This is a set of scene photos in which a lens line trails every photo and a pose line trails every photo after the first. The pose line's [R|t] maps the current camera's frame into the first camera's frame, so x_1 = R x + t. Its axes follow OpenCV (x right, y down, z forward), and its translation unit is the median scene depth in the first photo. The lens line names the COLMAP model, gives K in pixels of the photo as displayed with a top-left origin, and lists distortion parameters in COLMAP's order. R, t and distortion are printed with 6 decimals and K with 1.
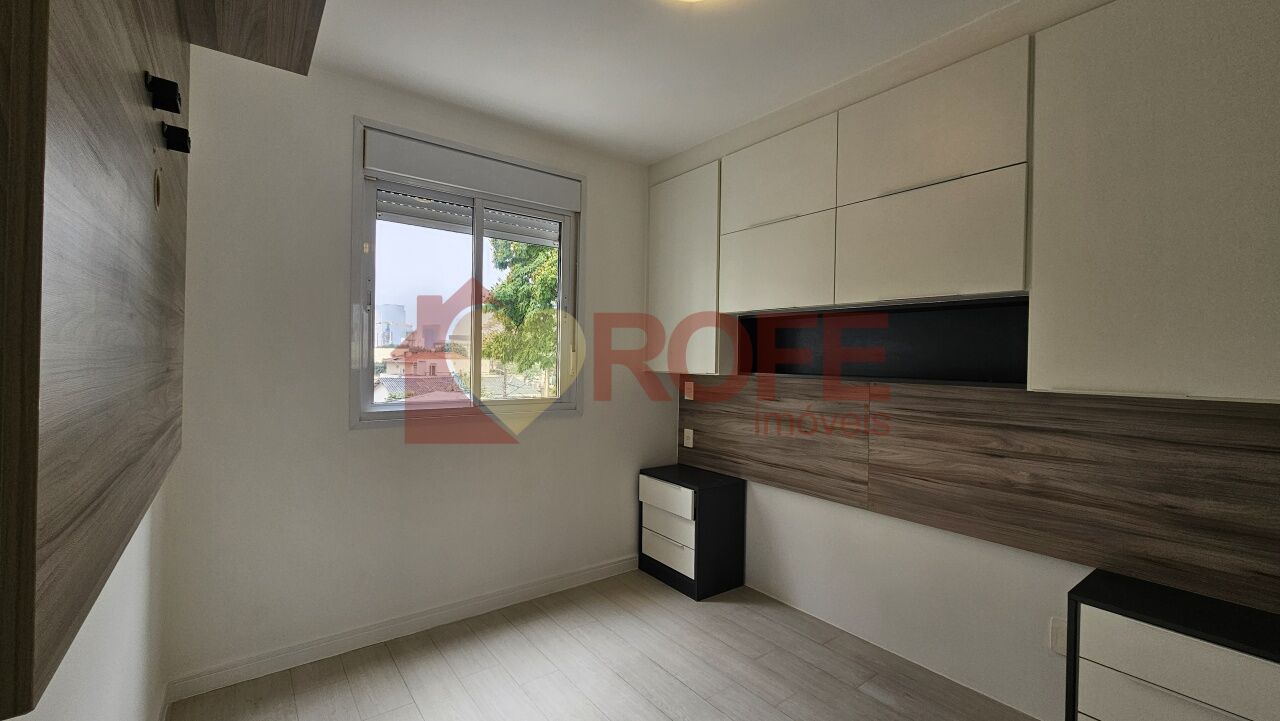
lens RADIAL K [[525.4, 0, 646.5], [0, 525.4, 359.6], [0, 0, 1]] dist [0.000720, 0.000308]
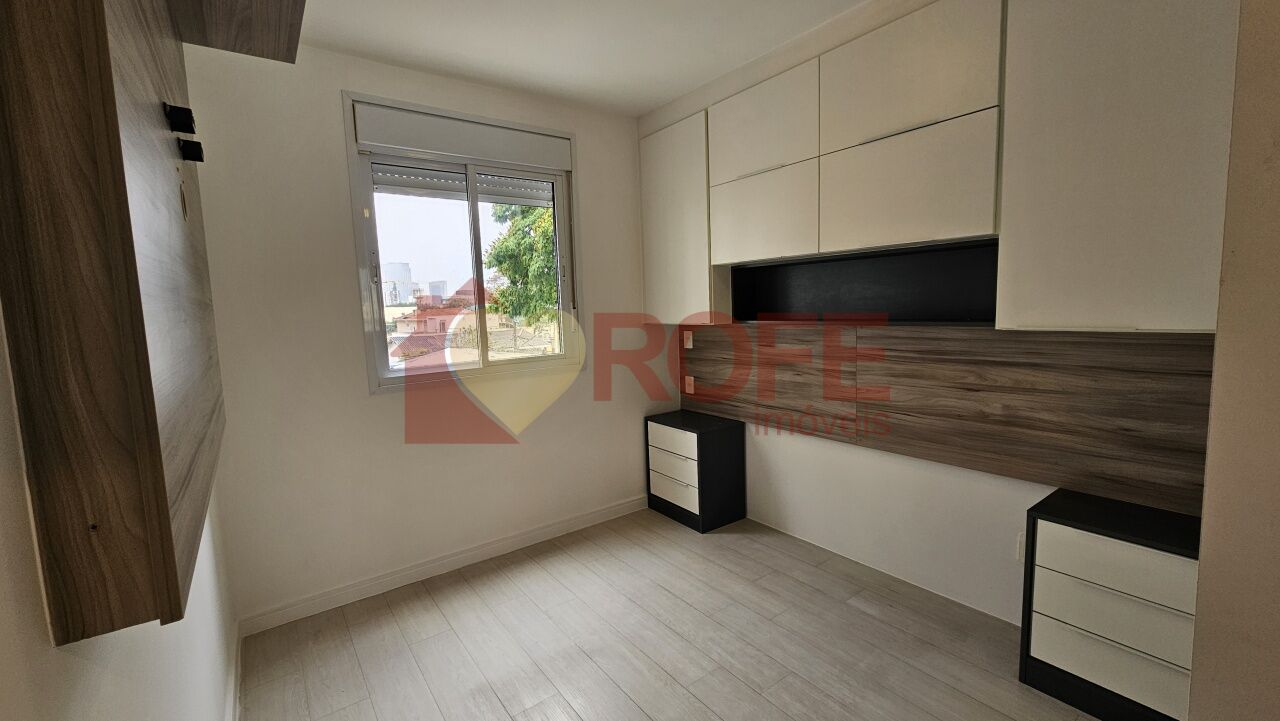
lens RADIAL K [[525.4, 0, 646.5], [0, 525.4, 359.6], [0, 0, 1]] dist [0.000720, 0.000308]
pose [[0.998486, -0.050768, -0.021179, 0.026030], [0.052683, 0.993320, 0.102665, -0.018340], [0.015826, -0.103626, 0.994490, -0.052934]]
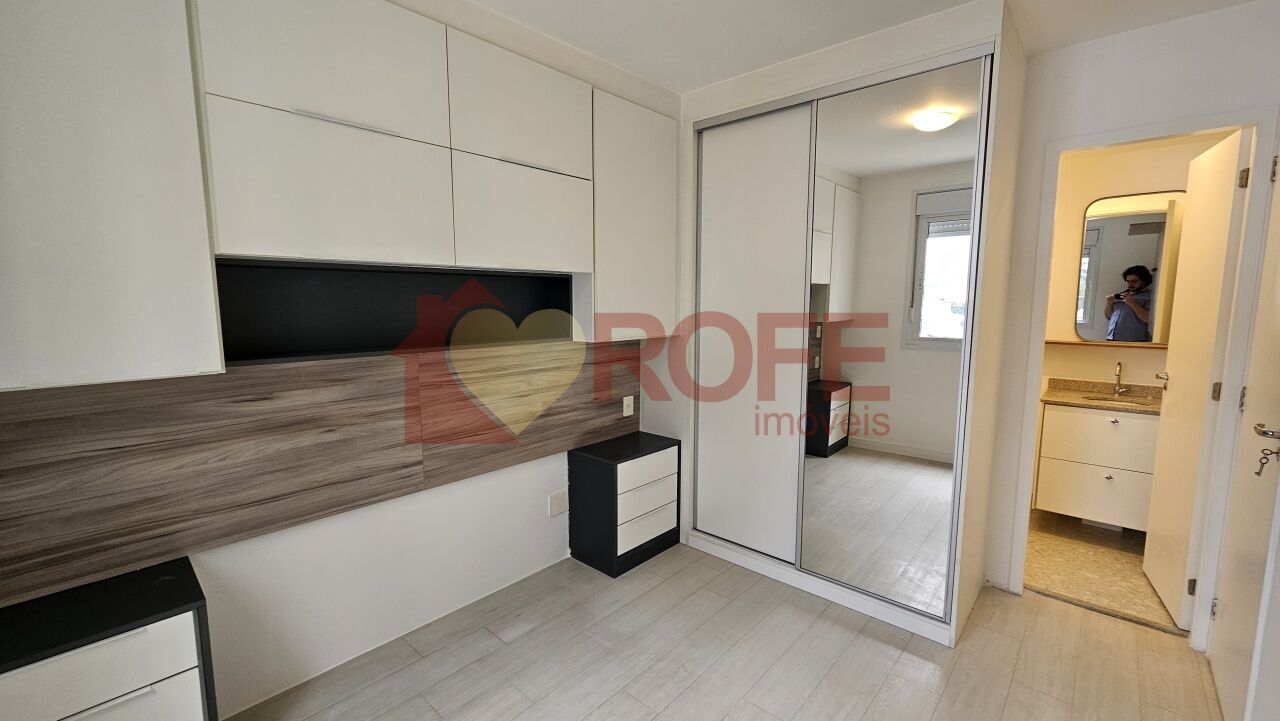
lens RADIAL K [[525.4, 0, 646.5], [0, 525.4, 359.6], [0, 0, 1]] dist [0.000720, 0.000308]
pose [[-0.184695, -0.131366, 0.973977, -0.510348], [-0.003681, 0.991112, 0.132979, -0.061659], [-0.982789, 0.020975, -0.183537, 0.779487]]
